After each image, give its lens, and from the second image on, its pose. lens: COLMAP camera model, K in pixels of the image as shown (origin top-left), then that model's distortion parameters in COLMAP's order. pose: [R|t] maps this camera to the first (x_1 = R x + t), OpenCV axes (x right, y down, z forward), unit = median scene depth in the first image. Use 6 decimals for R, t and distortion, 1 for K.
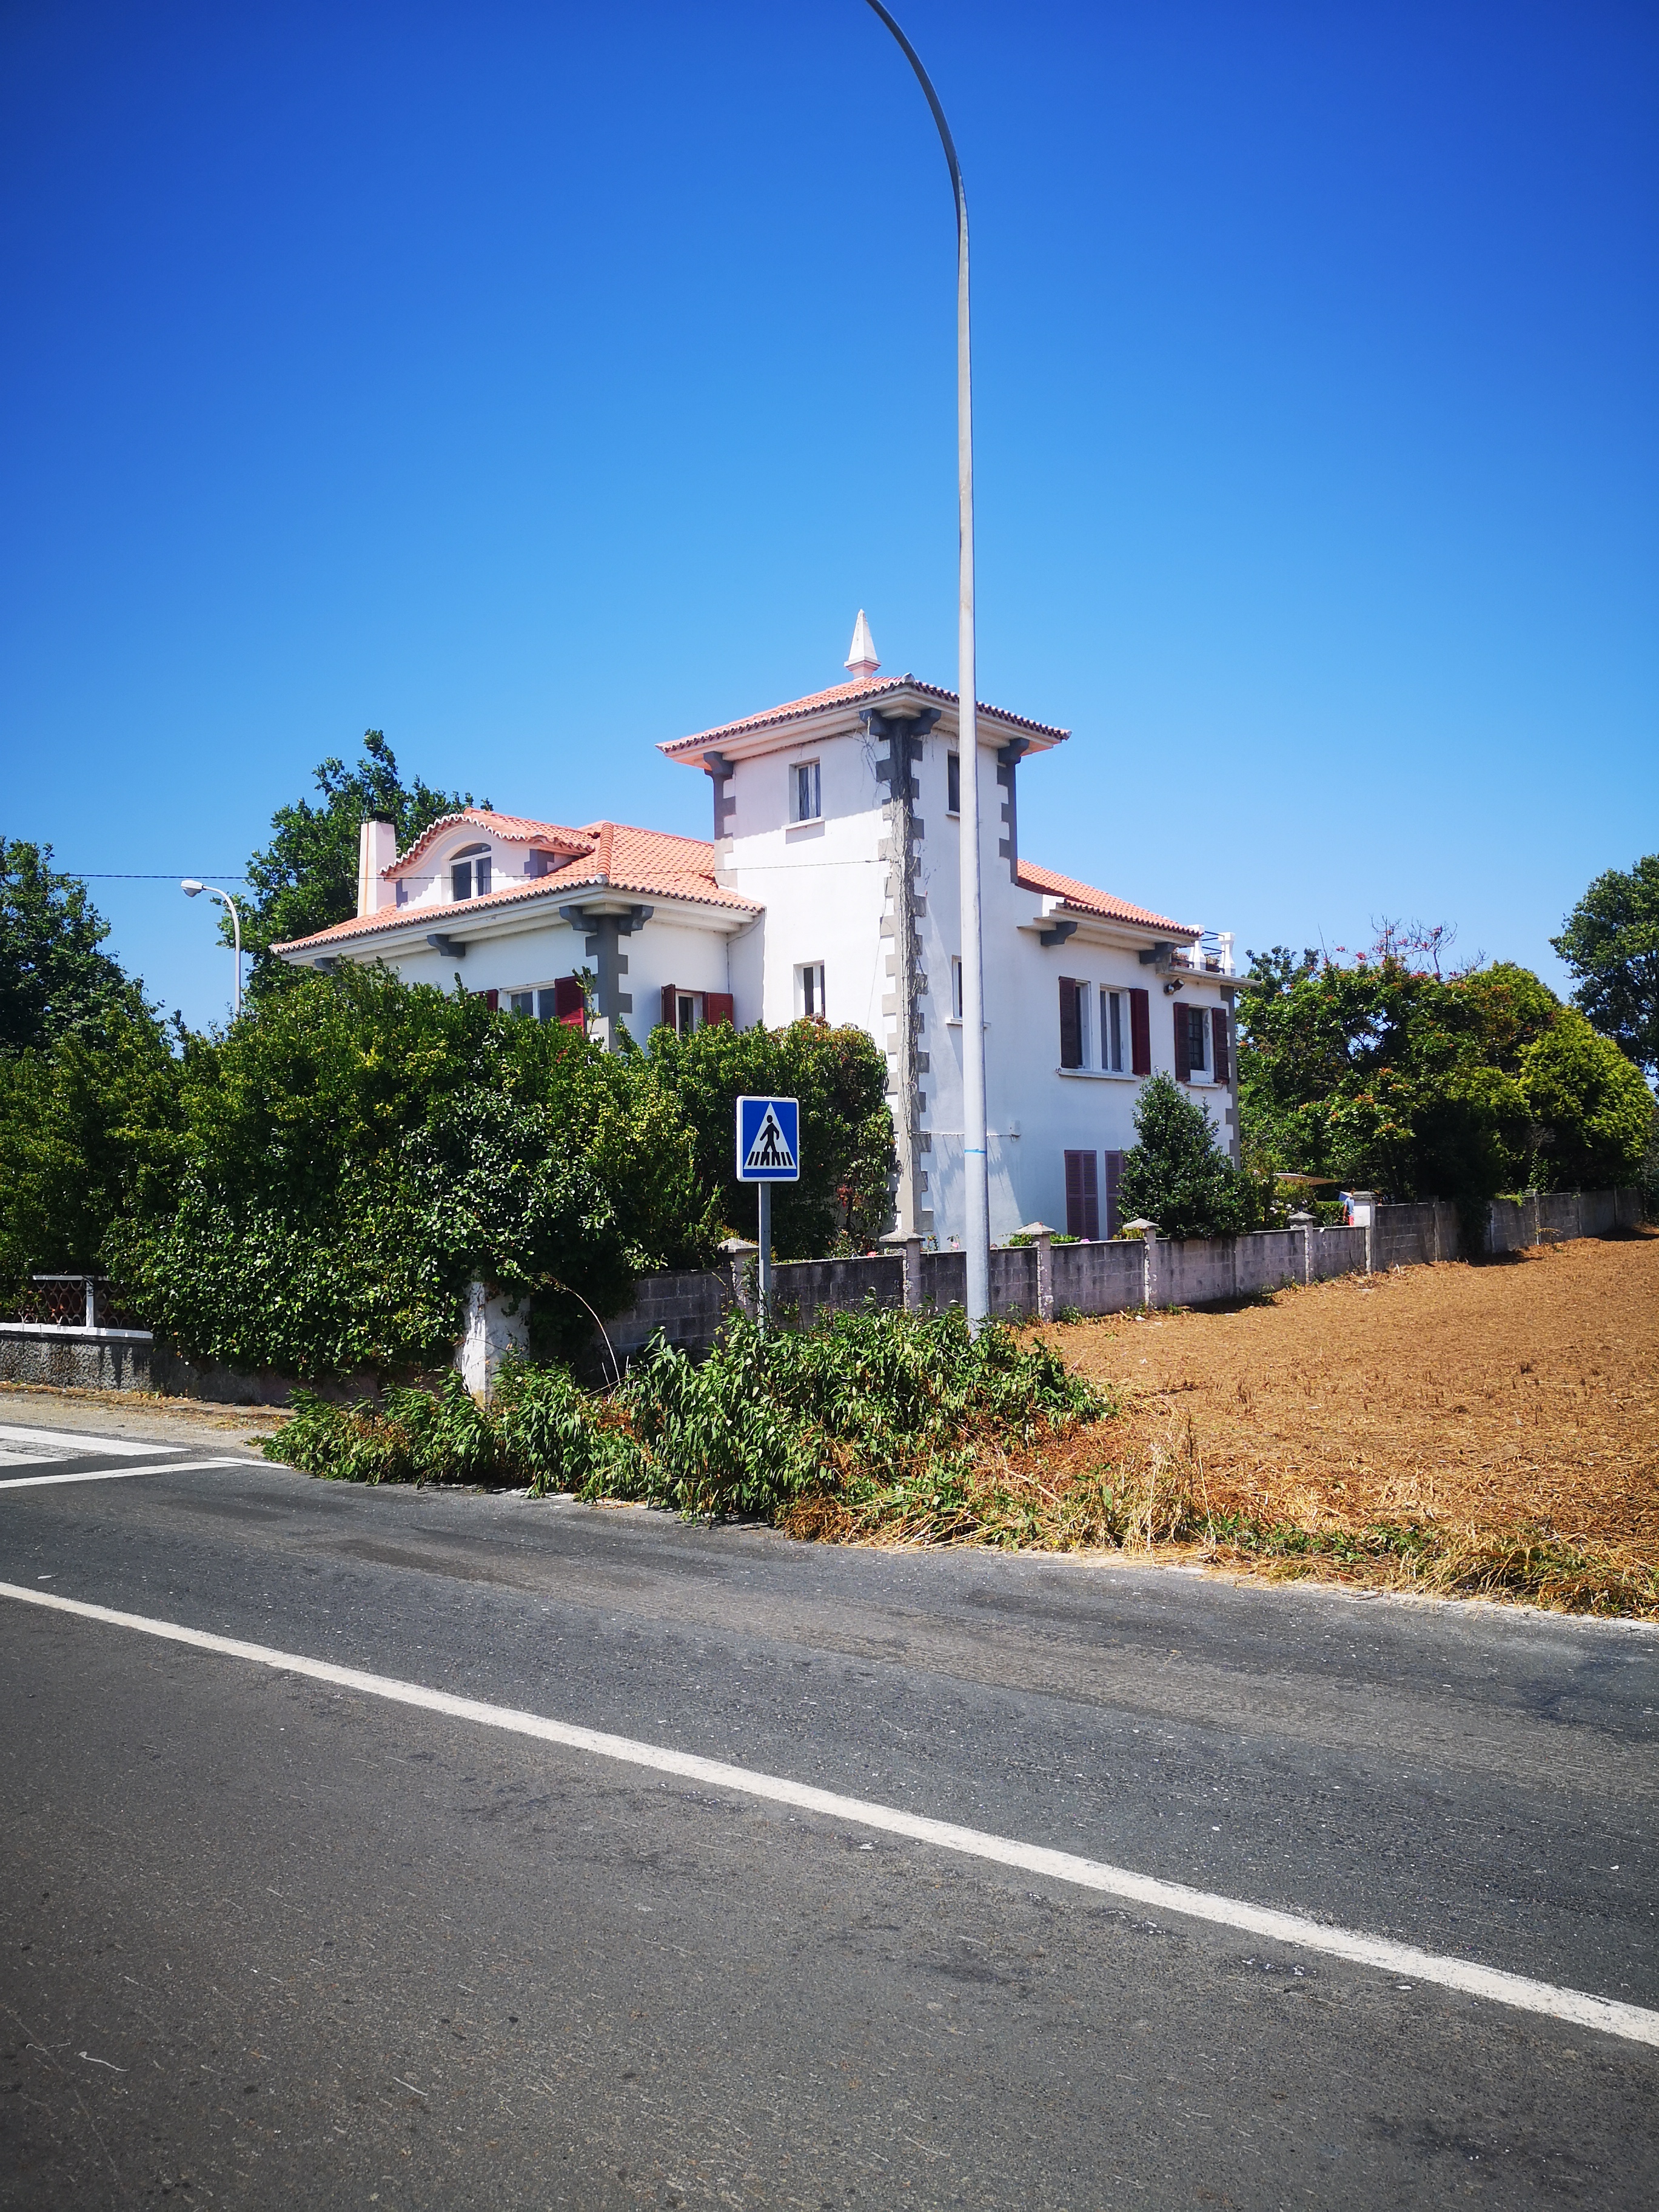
lens RADIAL K [[1671.7, 0, 745.9], [0, 1671.7, 1063.6], [0, 0, 1]] dist [0.059481, 0.000428]
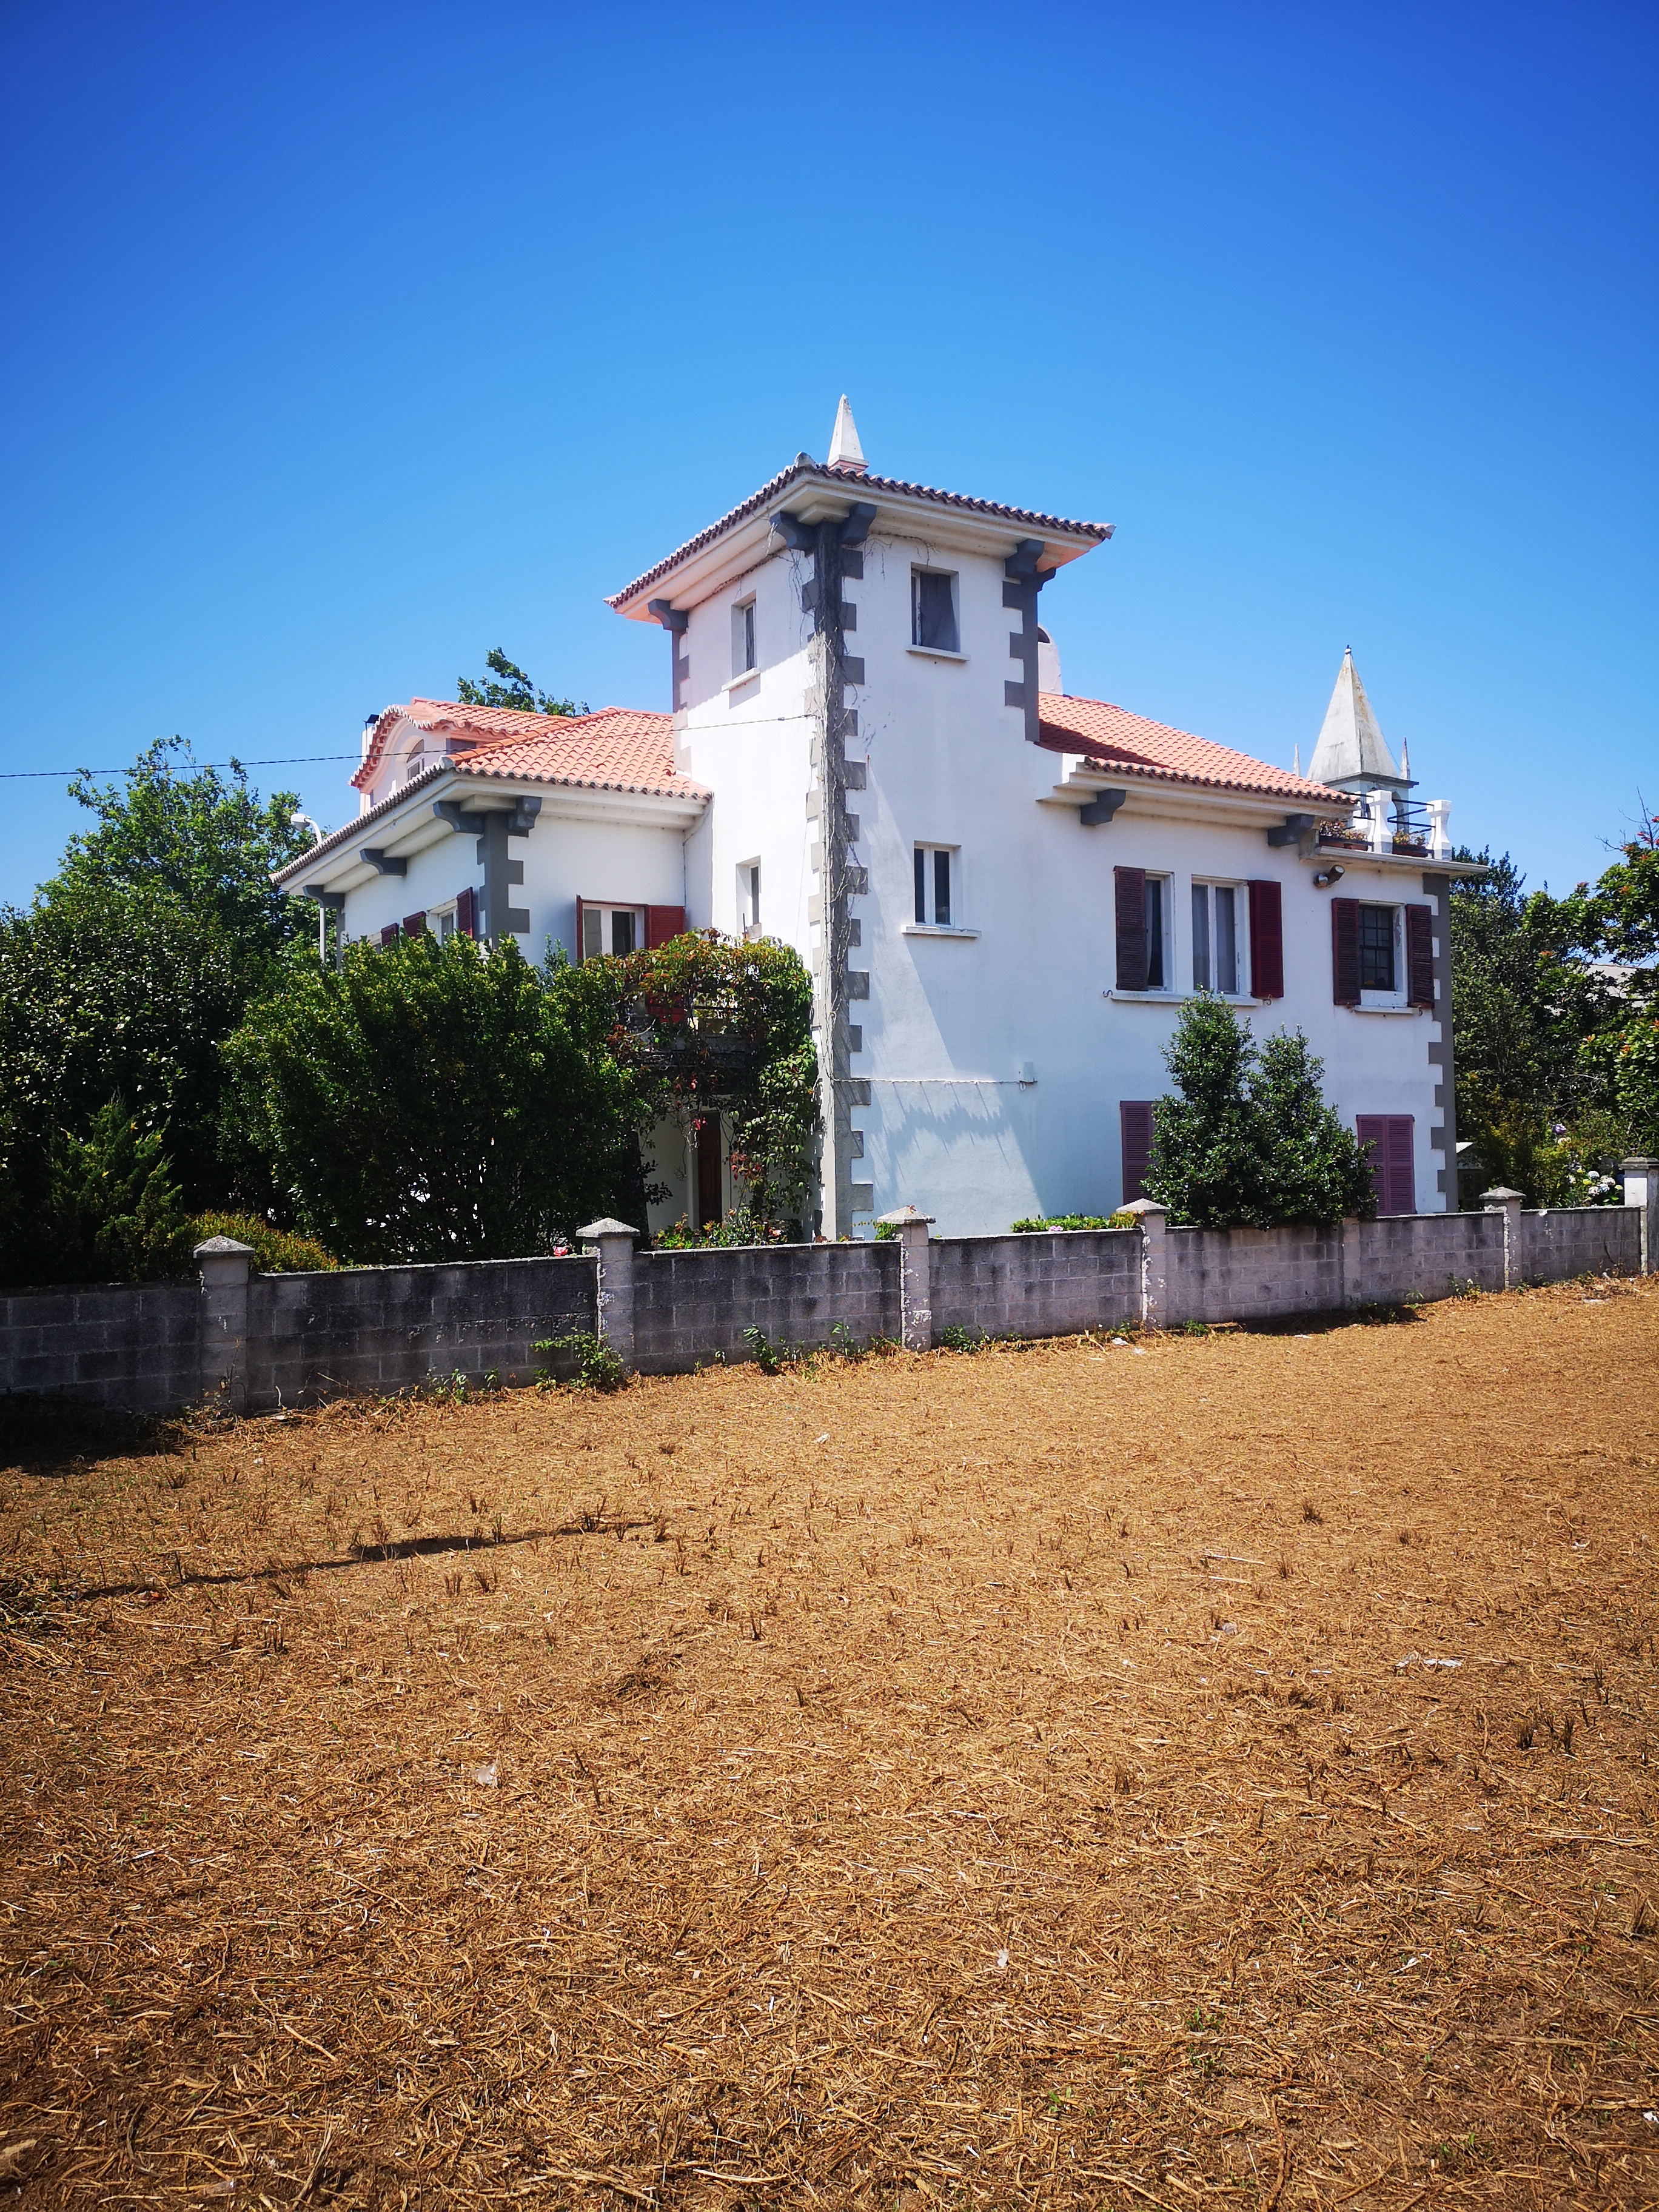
lens RADIAL K [[1671.7, 0, 745.9], [0, 1671.7, 1063.6], [0, 0, 1]] dist [0.059481, 0.000428]
pose [[0.956098, -0.009560, -0.292890, 0.266860], [0.018935, 0.999395, 0.029189, 0.011008], [0.292433, -0.033454, 0.955701, 0.262052]]
